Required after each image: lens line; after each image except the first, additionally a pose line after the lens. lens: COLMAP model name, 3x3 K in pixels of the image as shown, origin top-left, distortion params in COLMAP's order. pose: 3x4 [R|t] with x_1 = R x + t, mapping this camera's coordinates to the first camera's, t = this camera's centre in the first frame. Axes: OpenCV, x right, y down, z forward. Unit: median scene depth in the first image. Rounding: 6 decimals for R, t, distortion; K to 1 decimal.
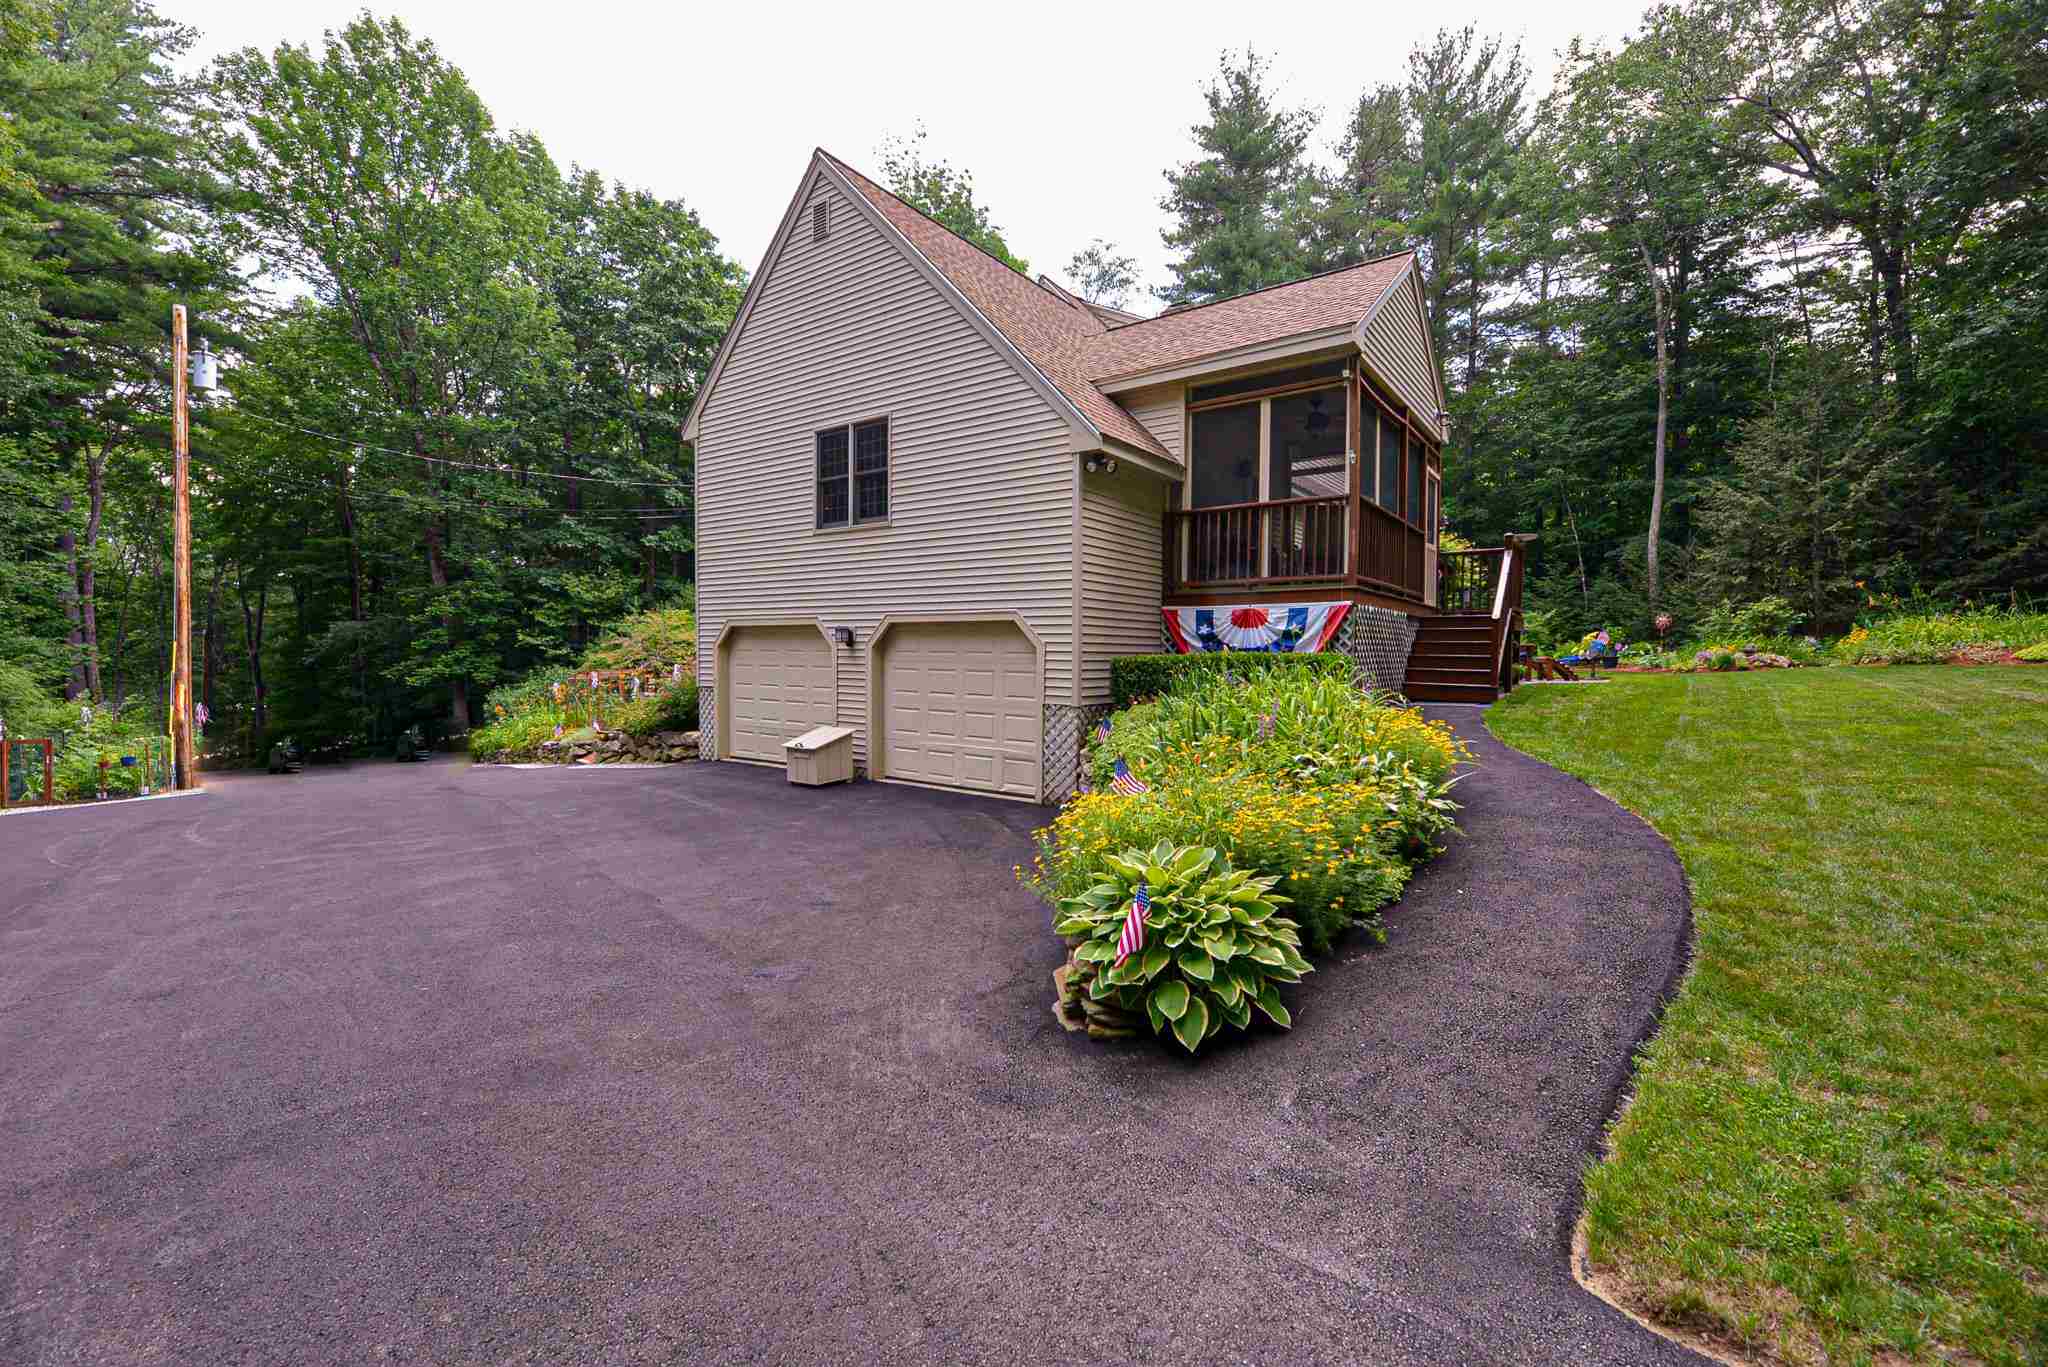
lens RADIAL K [[847.2, 0, 1025.5], [0, 847.2, 684.7], [0, 0, 1]] dist [0.001537, -0.001376]
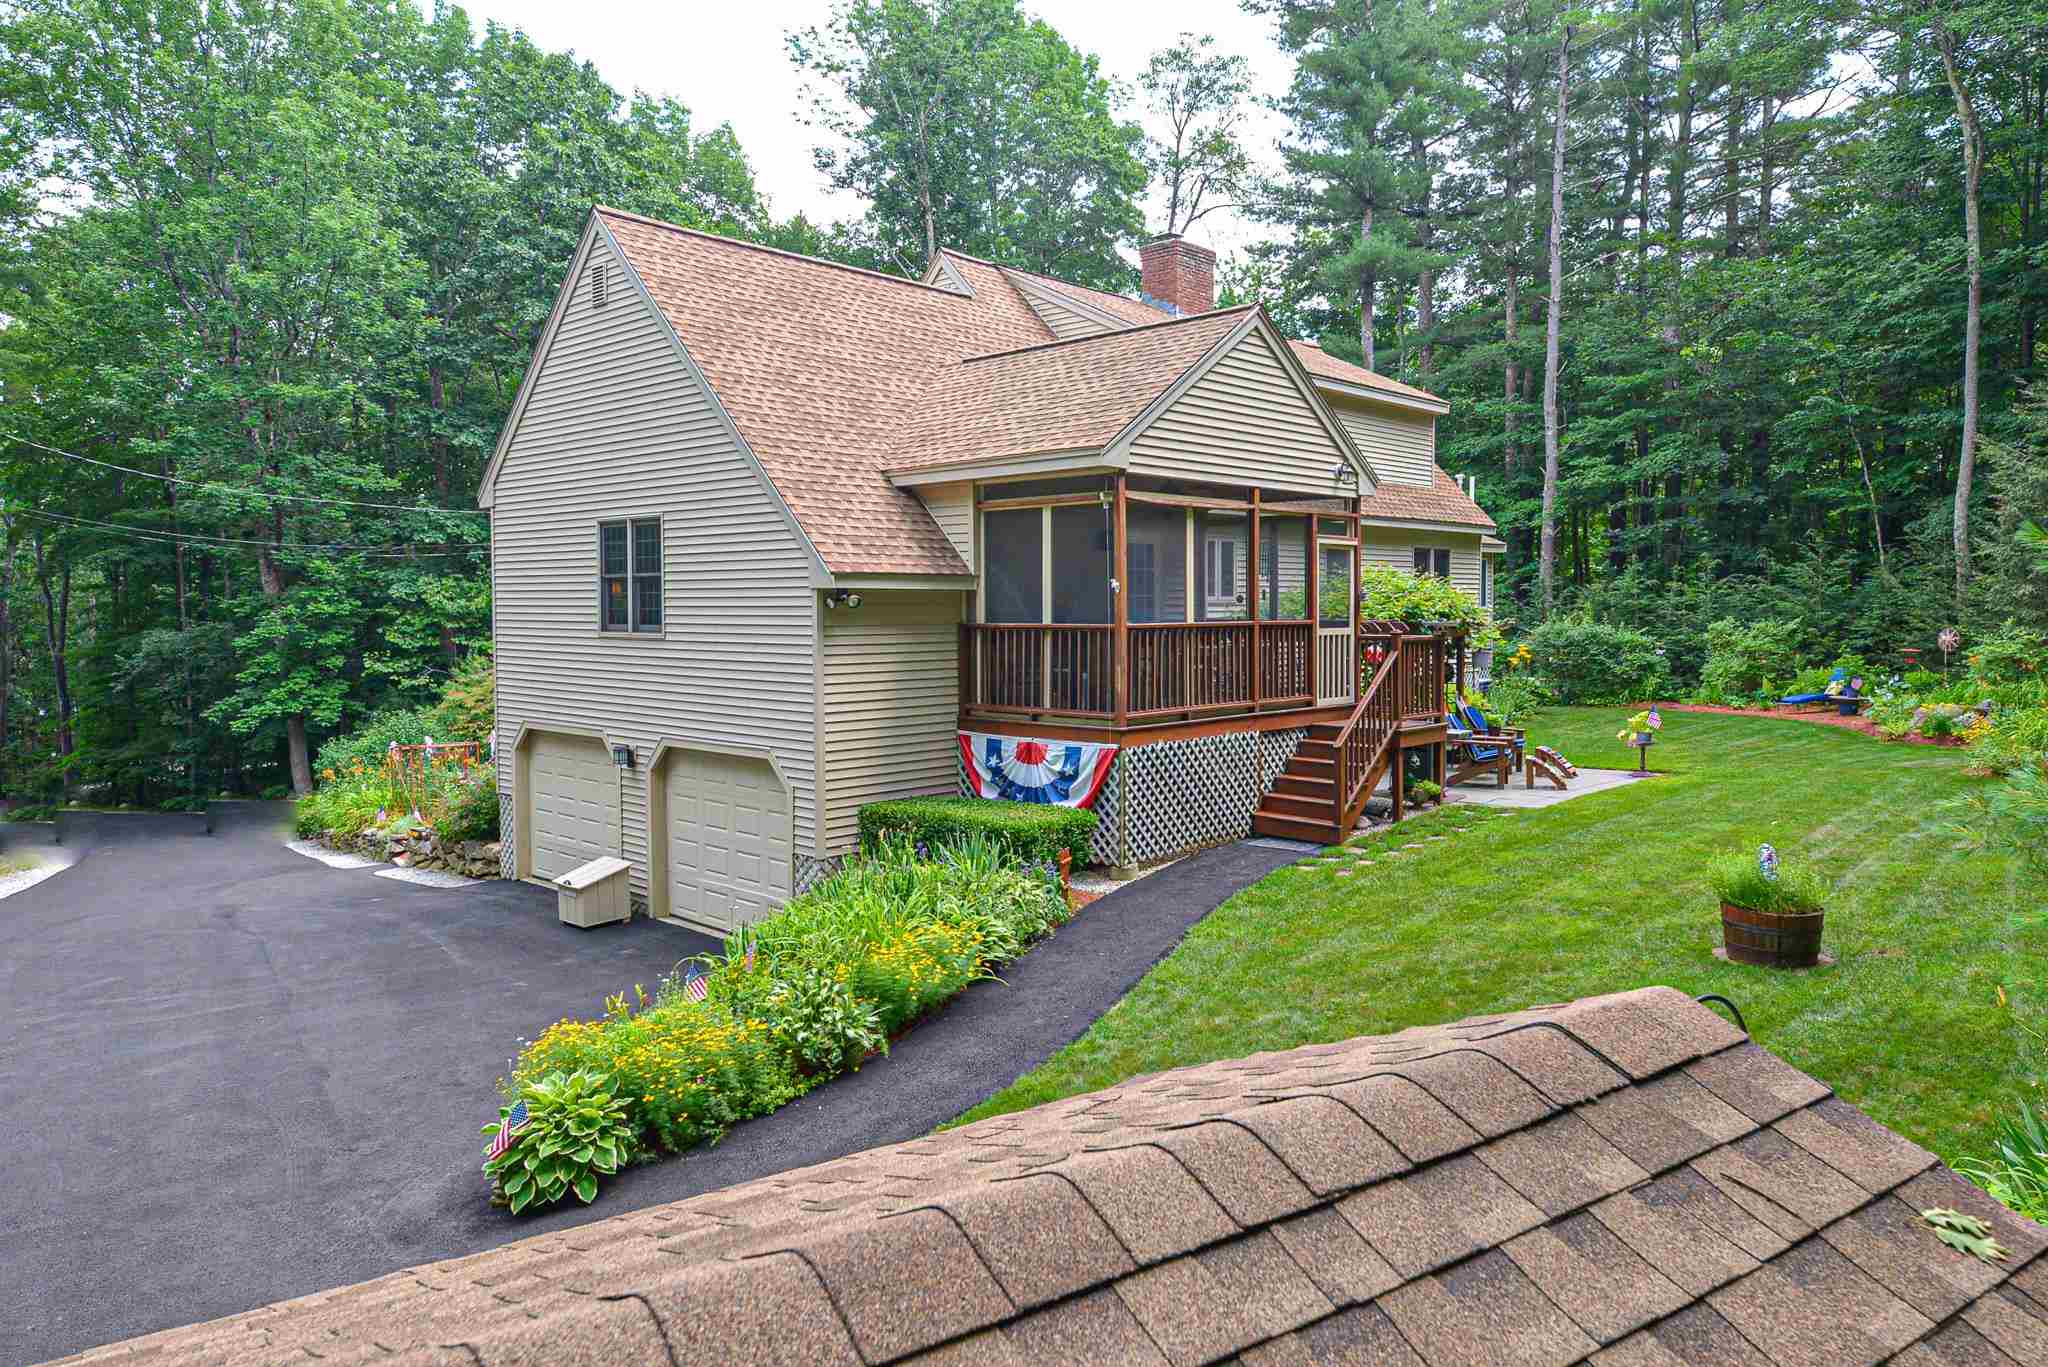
lens RADIAL K [[1364.1, 0, 1022.7], [0, 1364.1, 675.1], [0, 0, 1]] dist [0.007111, 0.005534]
pose [[0.991389, -0.005797, -0.130821, 0.392316], [0.008250, 0.999800, 0.018213, -0.165650], [0.130689, -0.019136, 0.991239, -0.375192]]
